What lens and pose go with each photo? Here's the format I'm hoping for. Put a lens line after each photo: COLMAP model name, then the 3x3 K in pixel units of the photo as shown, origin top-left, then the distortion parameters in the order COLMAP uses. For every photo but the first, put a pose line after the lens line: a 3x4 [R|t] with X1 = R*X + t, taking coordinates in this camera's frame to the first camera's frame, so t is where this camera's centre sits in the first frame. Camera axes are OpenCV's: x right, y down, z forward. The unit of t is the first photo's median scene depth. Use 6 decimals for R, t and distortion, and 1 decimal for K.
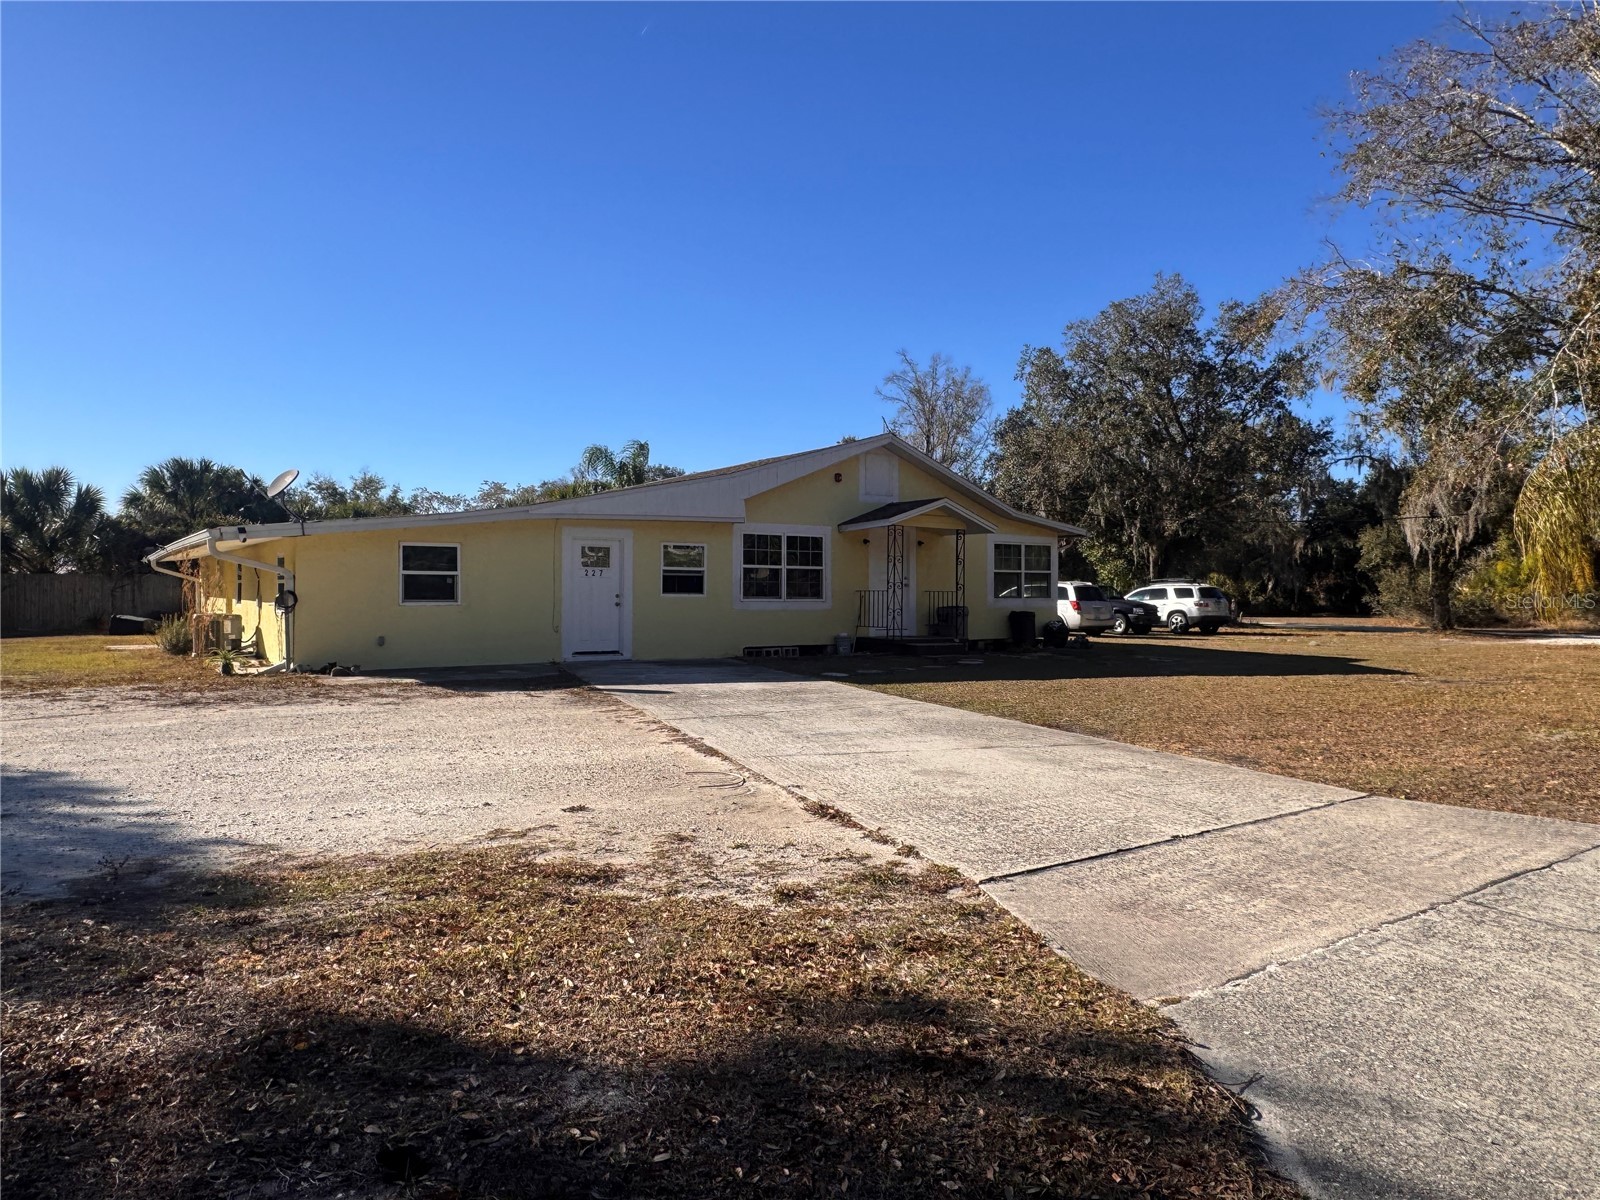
lens RADIAL K [[1021.5, 0, 795.3], [0, 1021.5, 605.1], [0, 0, 1]] dist [-0.006512, 0.005515]
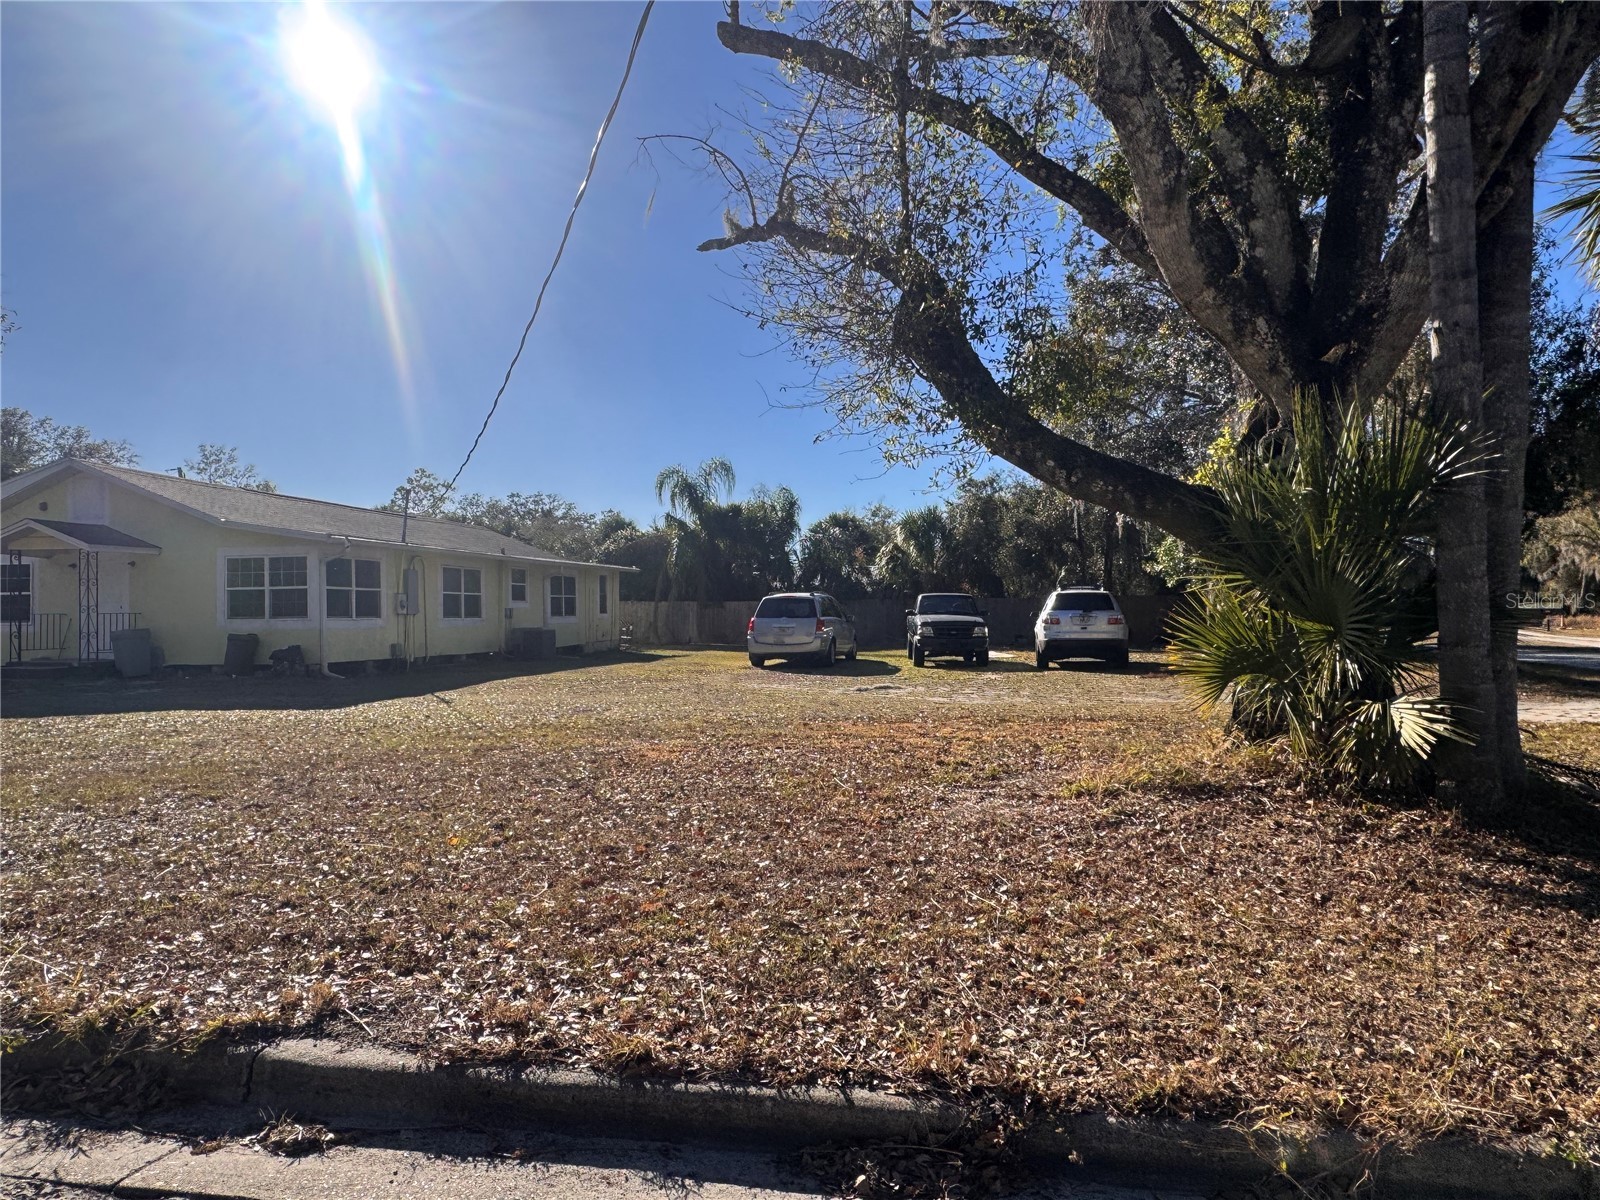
lens RADIAL K [[1021.5, 0, 801.1], [0, 1021.5, 601.3], [0, 0, 1]] dist [-0.006512, 0.005515]
pose [[0.704730, -0.015294, -0.709311, 0.744246], [0.008318, 0.999877, -0.013295, -0.003970], [0.709427, 0.003469, 0.704770, 0.456065]]
